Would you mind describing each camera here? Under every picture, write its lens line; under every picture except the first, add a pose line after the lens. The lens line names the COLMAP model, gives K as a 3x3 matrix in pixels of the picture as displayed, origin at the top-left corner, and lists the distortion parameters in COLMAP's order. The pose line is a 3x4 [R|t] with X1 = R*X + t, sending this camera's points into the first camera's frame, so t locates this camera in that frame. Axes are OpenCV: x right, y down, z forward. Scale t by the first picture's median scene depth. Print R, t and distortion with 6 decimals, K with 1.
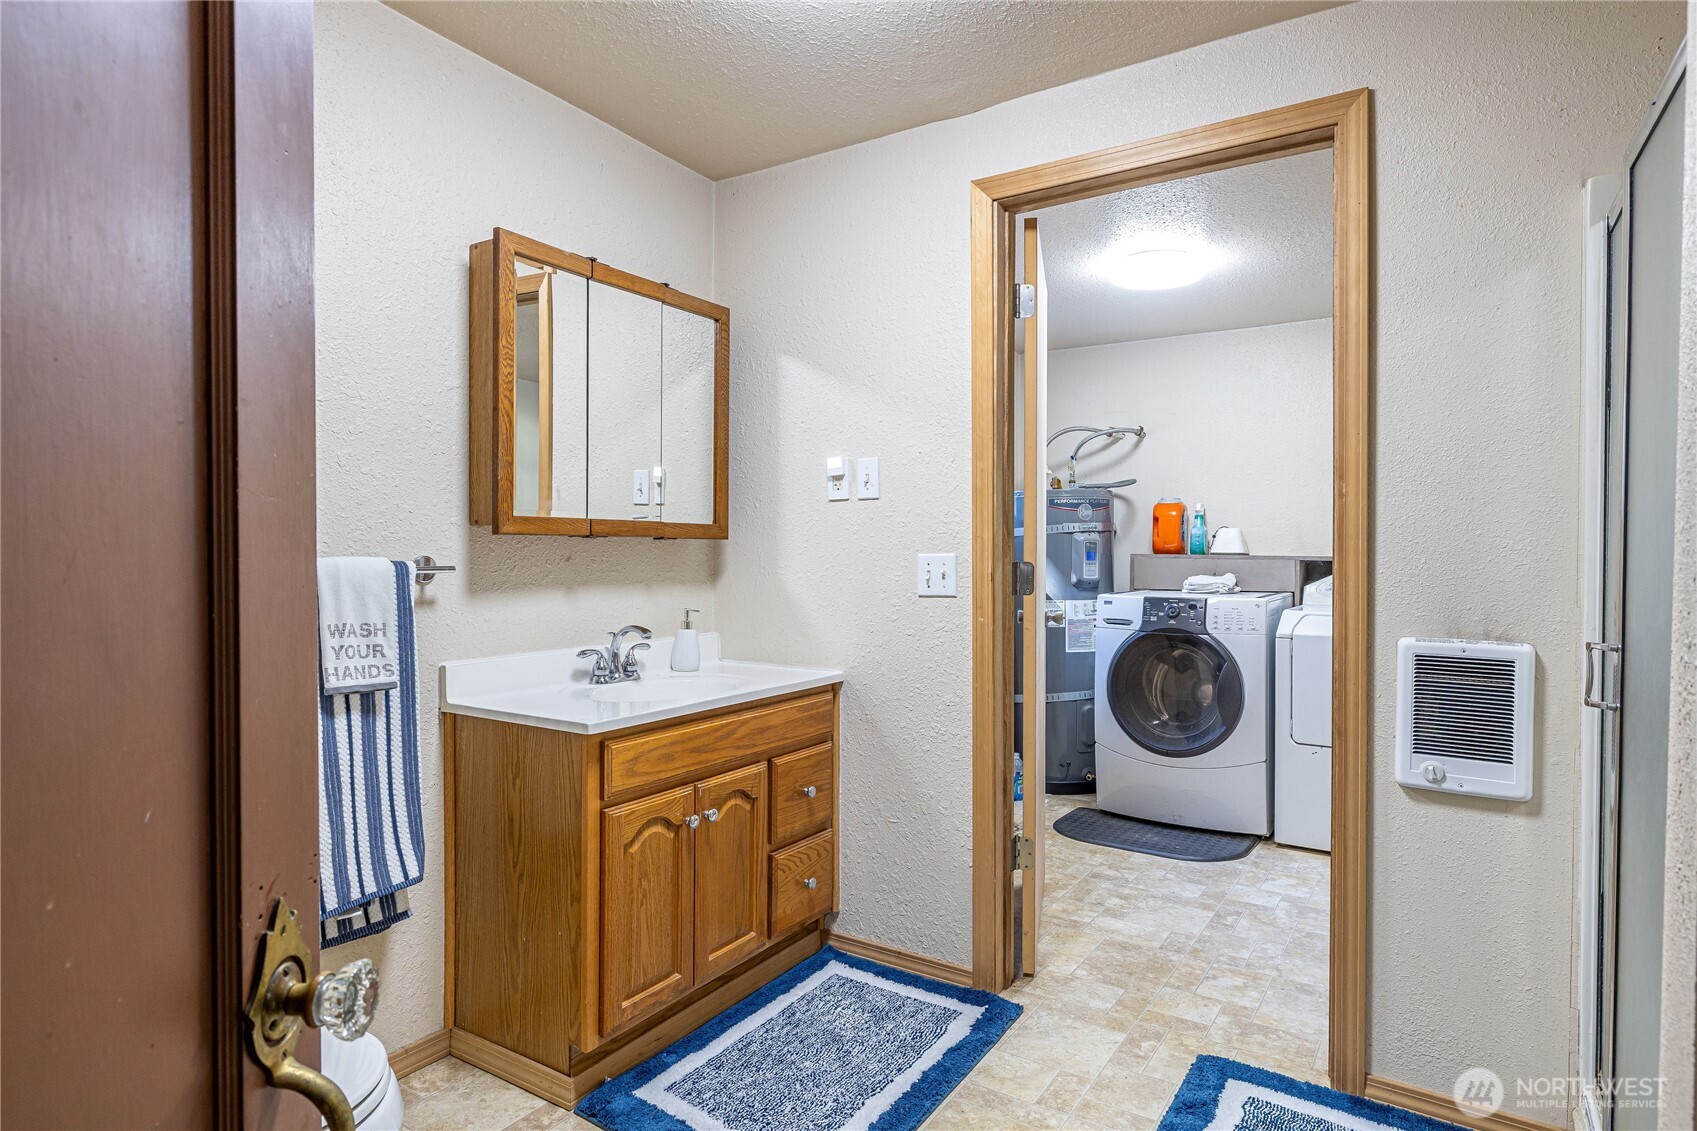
lens RADIAL K [[918.9, 0, 848.5], [0, 918.9, 565.5], [0, 0, 1]] dist [-0.001643, 0.000108]
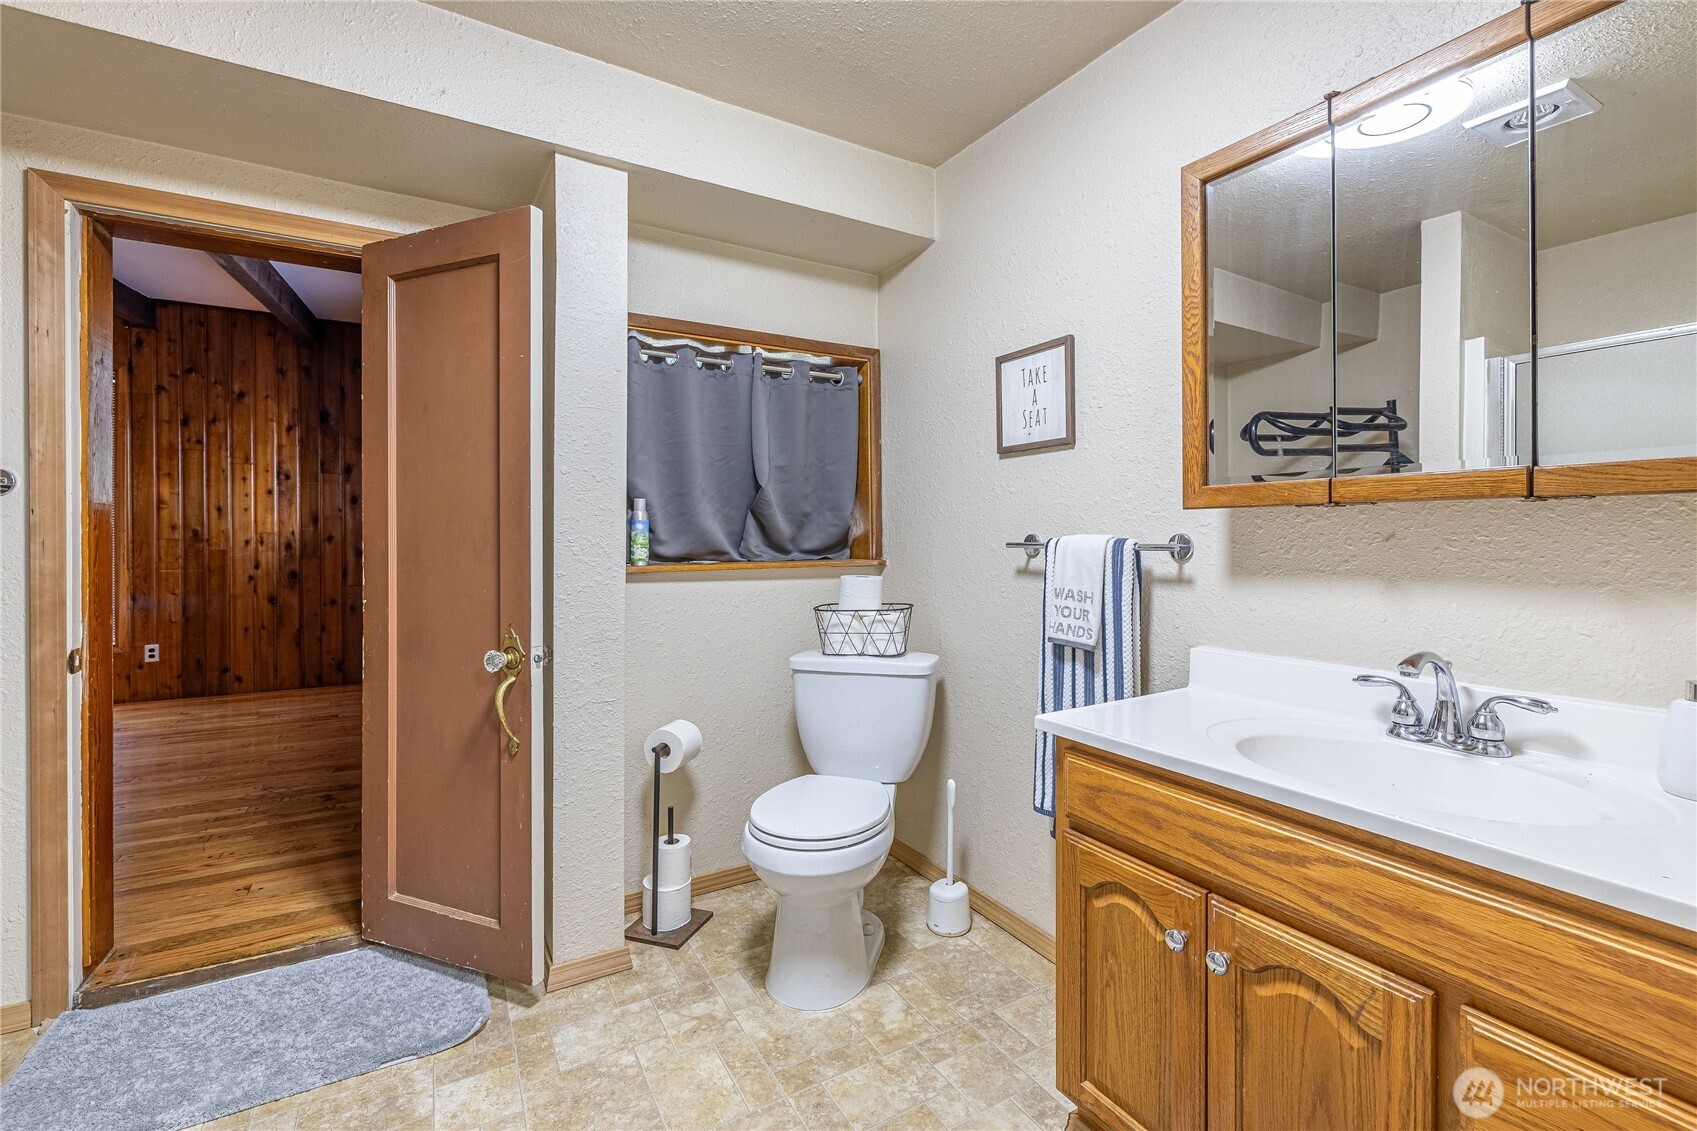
lens RADIAL K [[727.8, 0, 848.8], [0, 727.8, 538.2], [0, 0, 1]] dist [-0.001266, -0.000195]
pose [[-0.451995, 0.000785, -0.892020, 0.222451], [-0.010811, 0.999921, 0.006357, -0.003691], [0.891955, 0.012517, -0.451951, 0.574701]]
